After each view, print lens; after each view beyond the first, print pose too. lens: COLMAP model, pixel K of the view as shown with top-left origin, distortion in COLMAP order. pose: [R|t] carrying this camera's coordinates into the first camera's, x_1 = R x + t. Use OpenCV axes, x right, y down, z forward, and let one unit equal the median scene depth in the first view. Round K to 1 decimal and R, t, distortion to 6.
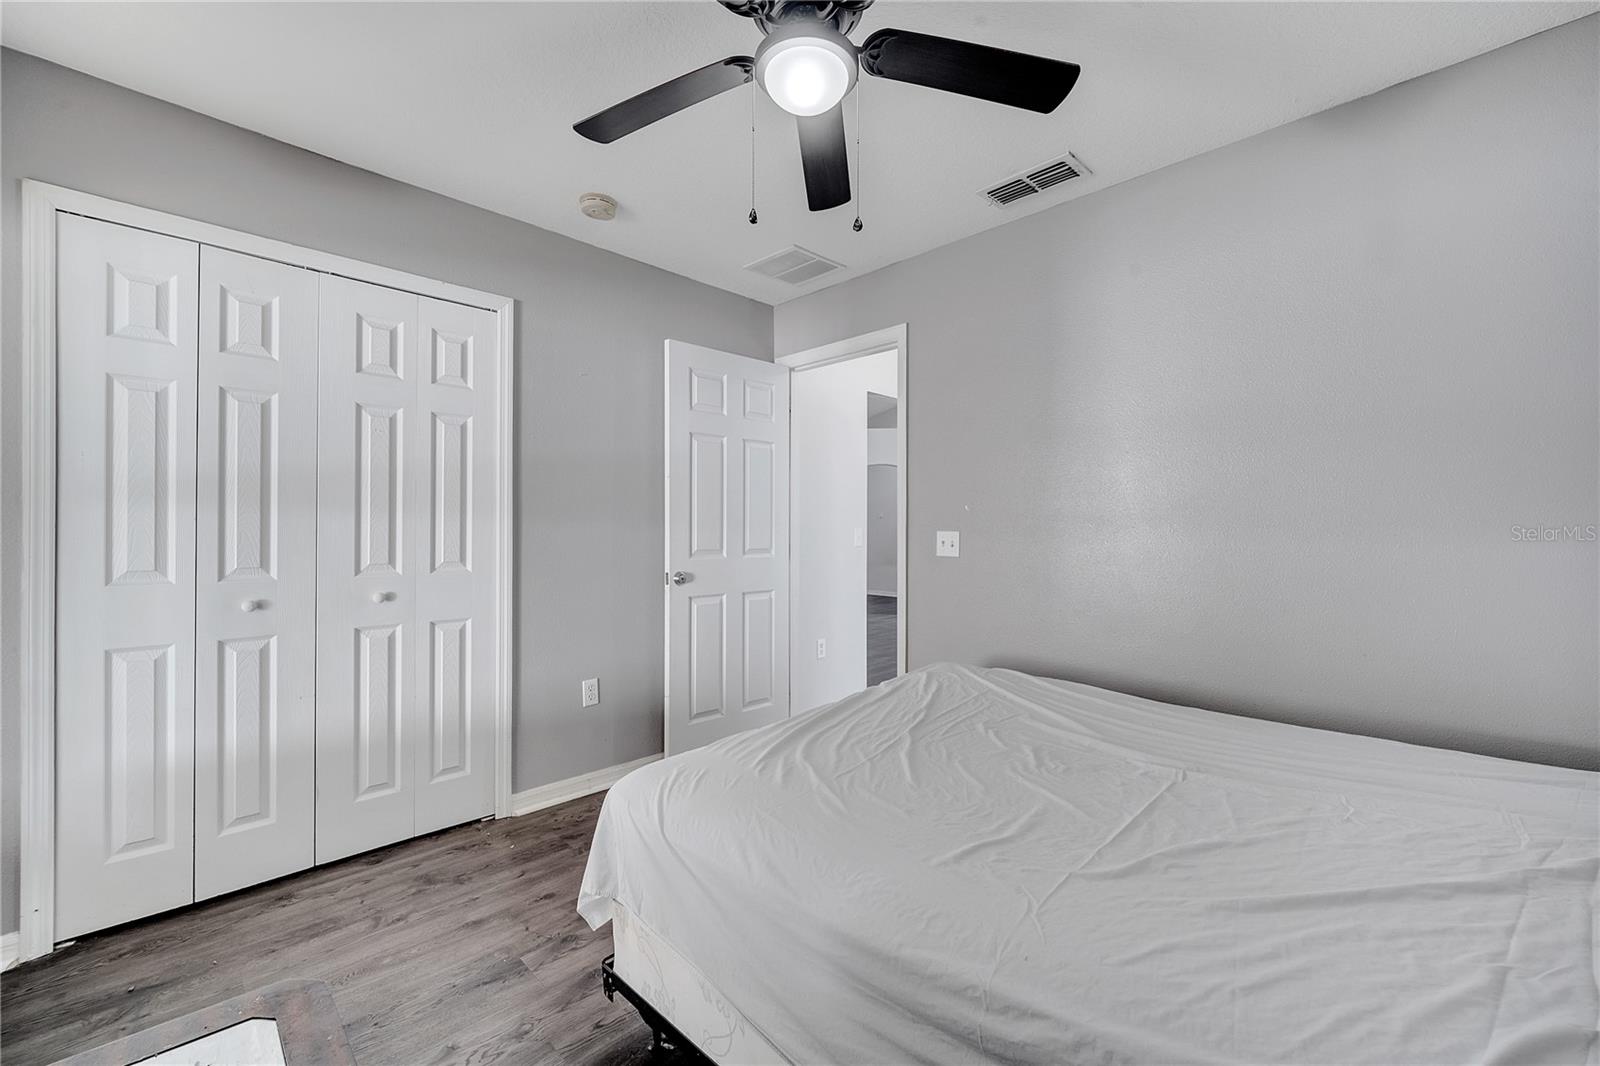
lens RADIAL K [[648.3, 0, 798.3], [0, 648.3, 531.4], [0, 0, 1]] dist [-0.000026, -0.000083]
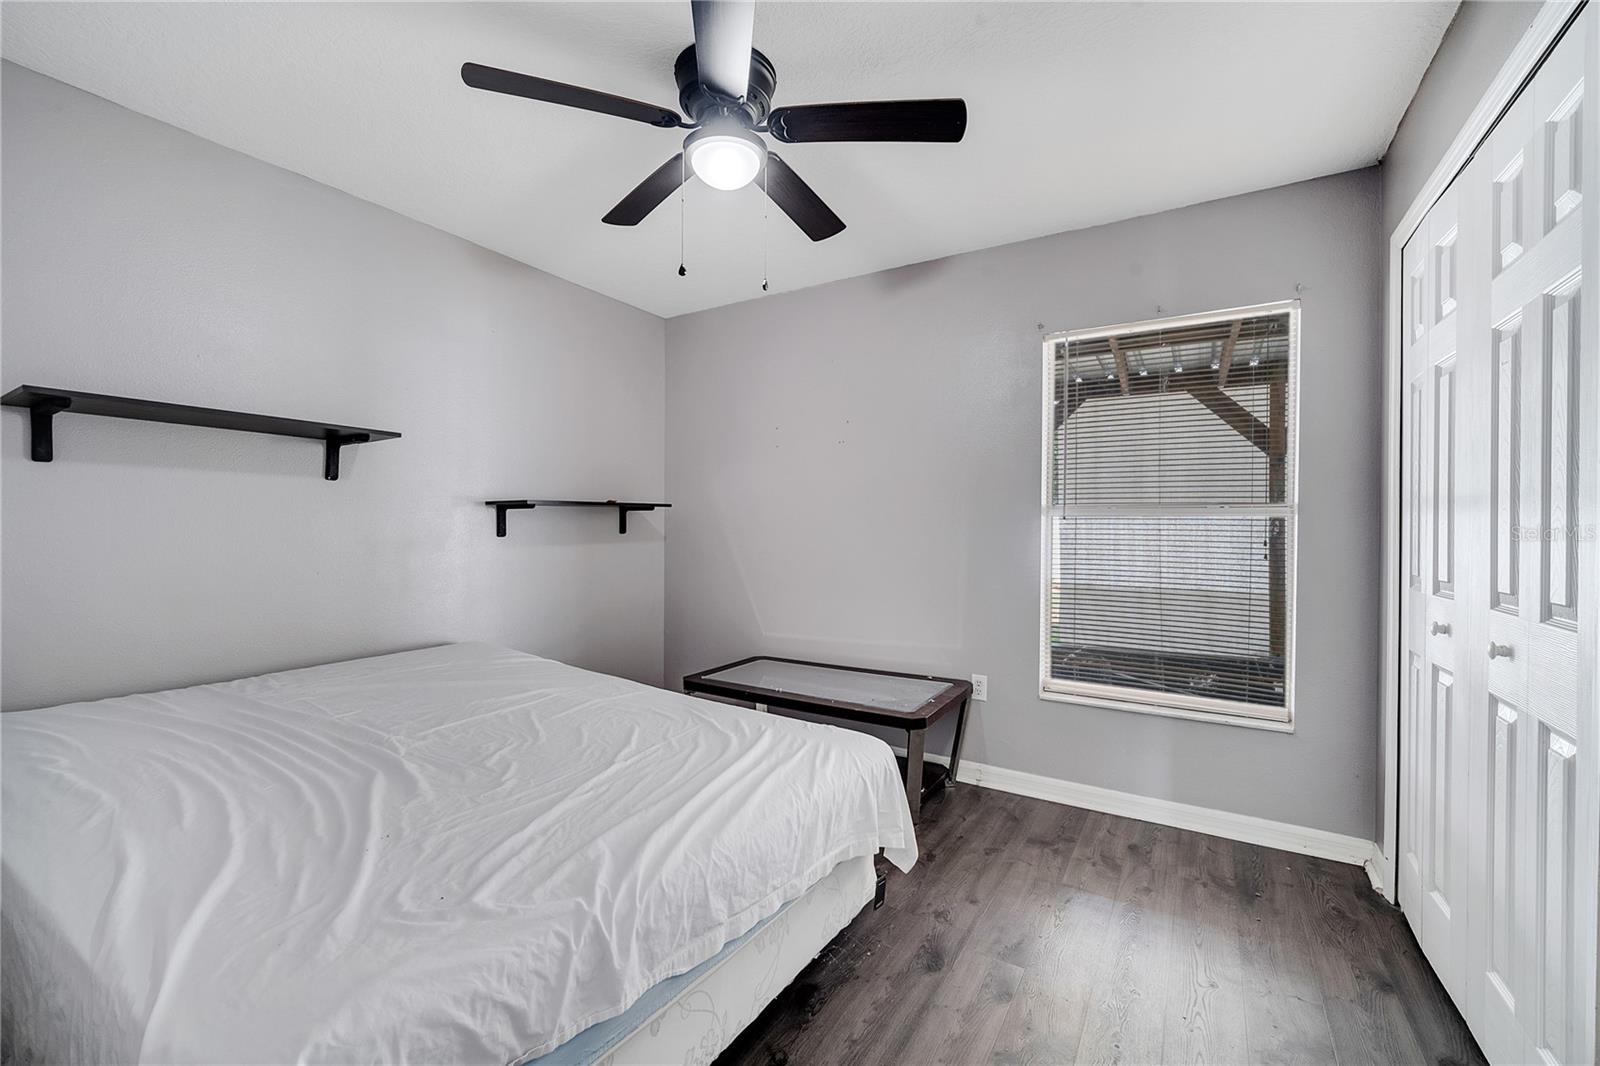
lens RADIAL K [[648.3, 0, 800.2], [0, 648.3, 530.5], [0, 0, 1]] dist [-0.000026, -0.000083]
pose [[-0.971835, -0.008715, -0.235503, 0.147082], [-0.009706, 0.999948, 0.003048, -0.001296], [0.235464, 0.005248, -0.971869, 2.036440]]
